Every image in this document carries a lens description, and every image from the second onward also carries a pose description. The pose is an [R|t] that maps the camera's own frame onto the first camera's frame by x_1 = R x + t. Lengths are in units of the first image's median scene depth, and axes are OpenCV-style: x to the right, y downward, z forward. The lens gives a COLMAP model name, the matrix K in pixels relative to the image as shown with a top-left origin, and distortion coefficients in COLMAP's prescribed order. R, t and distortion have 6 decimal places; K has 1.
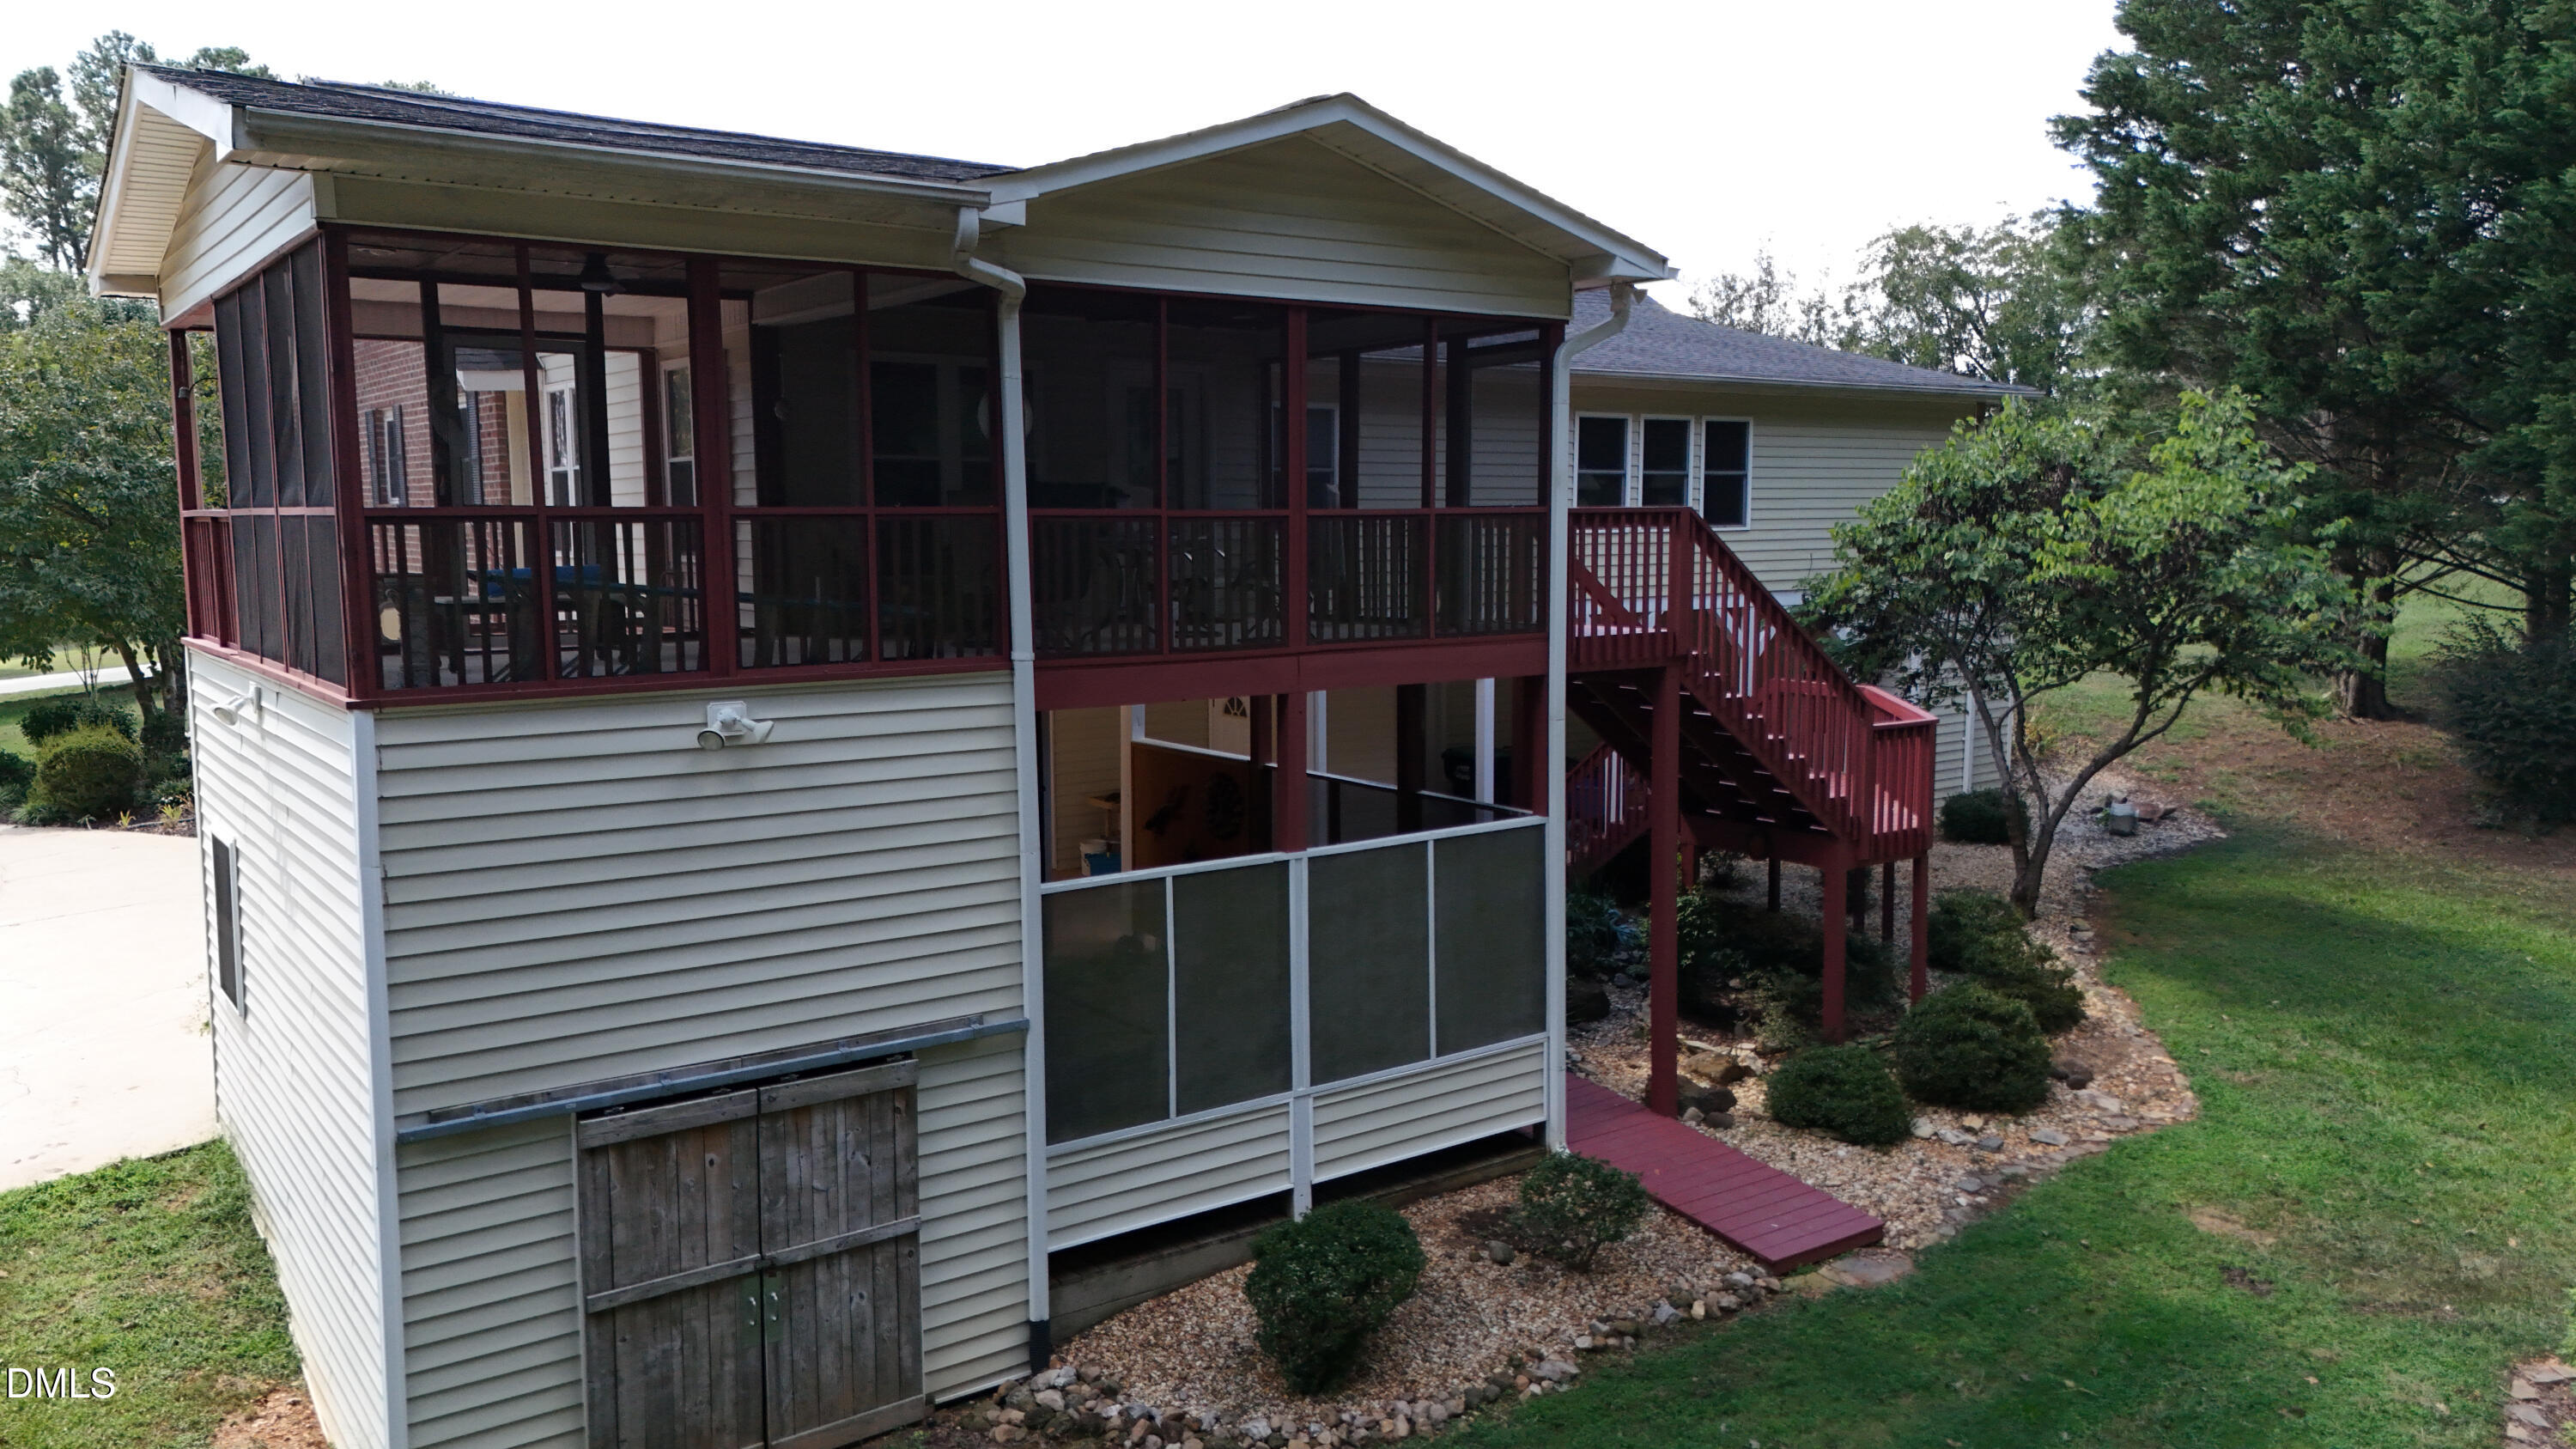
lens RADIAL K [[1865.2, 0, 1291.6], [0, 1865.2, 706.9], [0, 0, 1]] dist [0.069363, -0.057804]
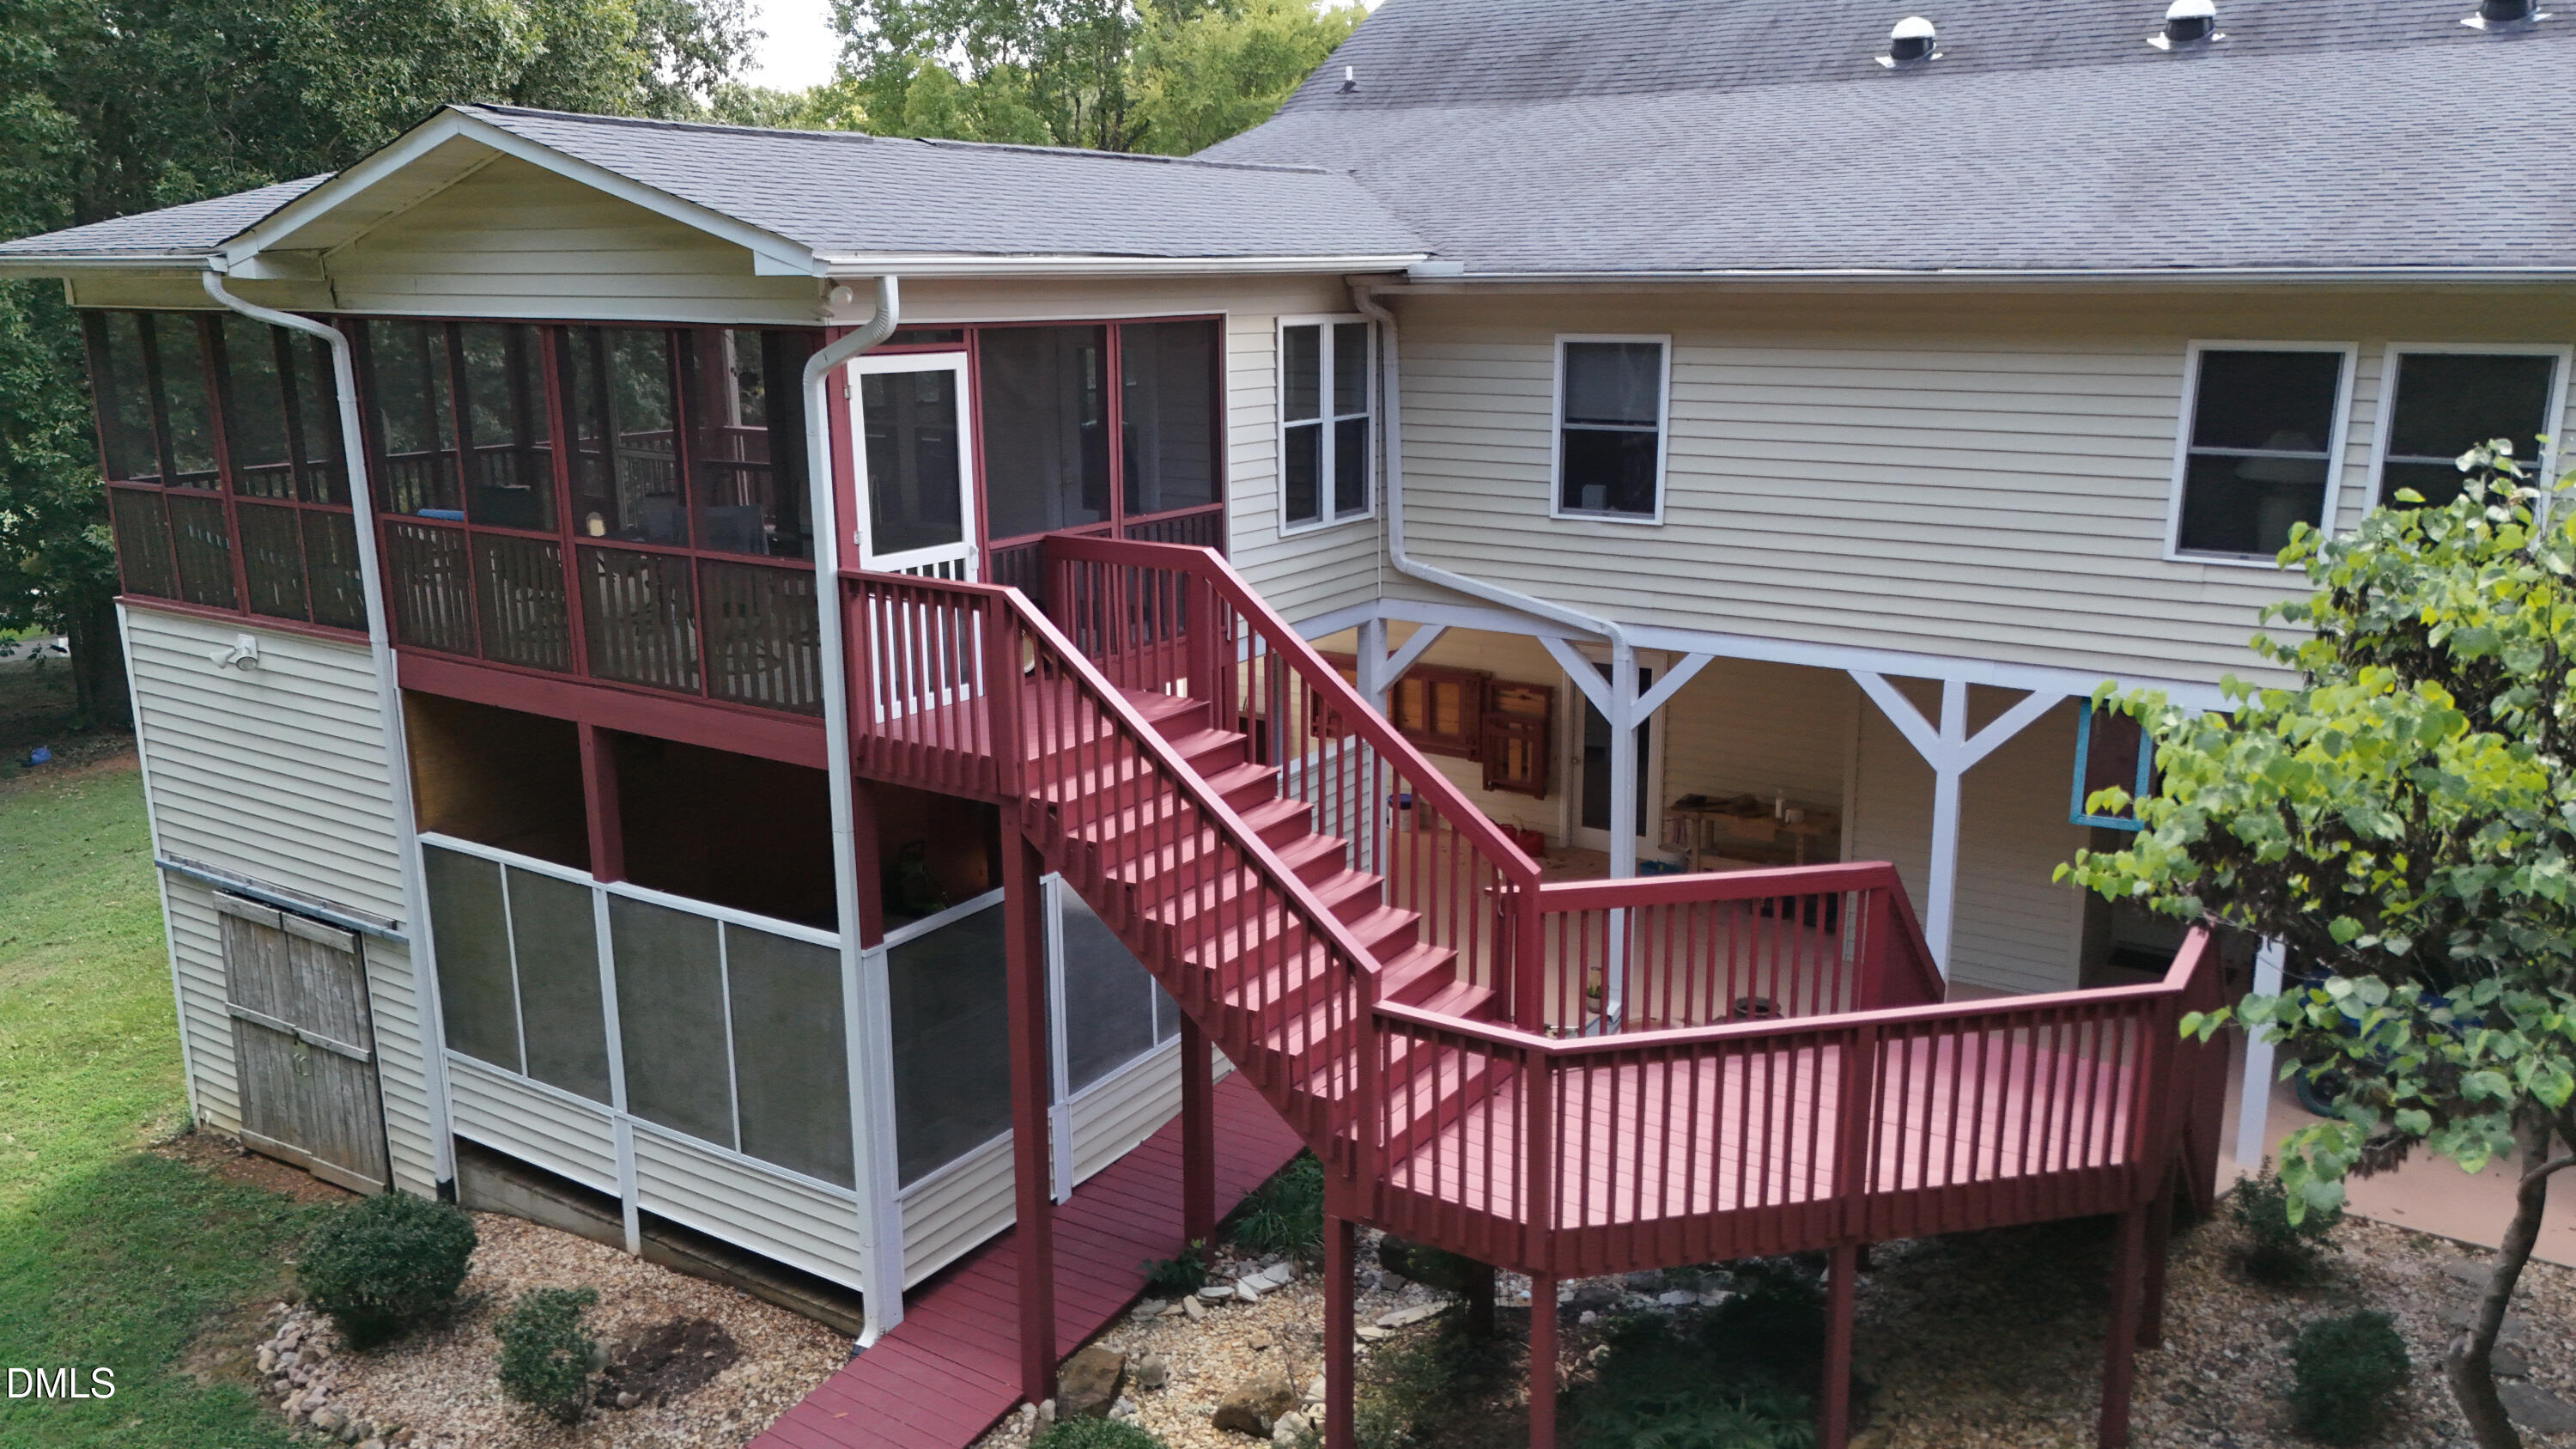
lens RADIAL K [[1865.2, 0, 1291.6], [0, 1865.2, 706.9], [0, 0, 1]] dist [0.069363, -0.057804]
pose [[0.367035, 0.217162, -0.904503, 1.048373], [-0.092959, 0.976063, 0.196621, -0.248787], [0.925551, 0.011915, 0.378436, 0.991942]]
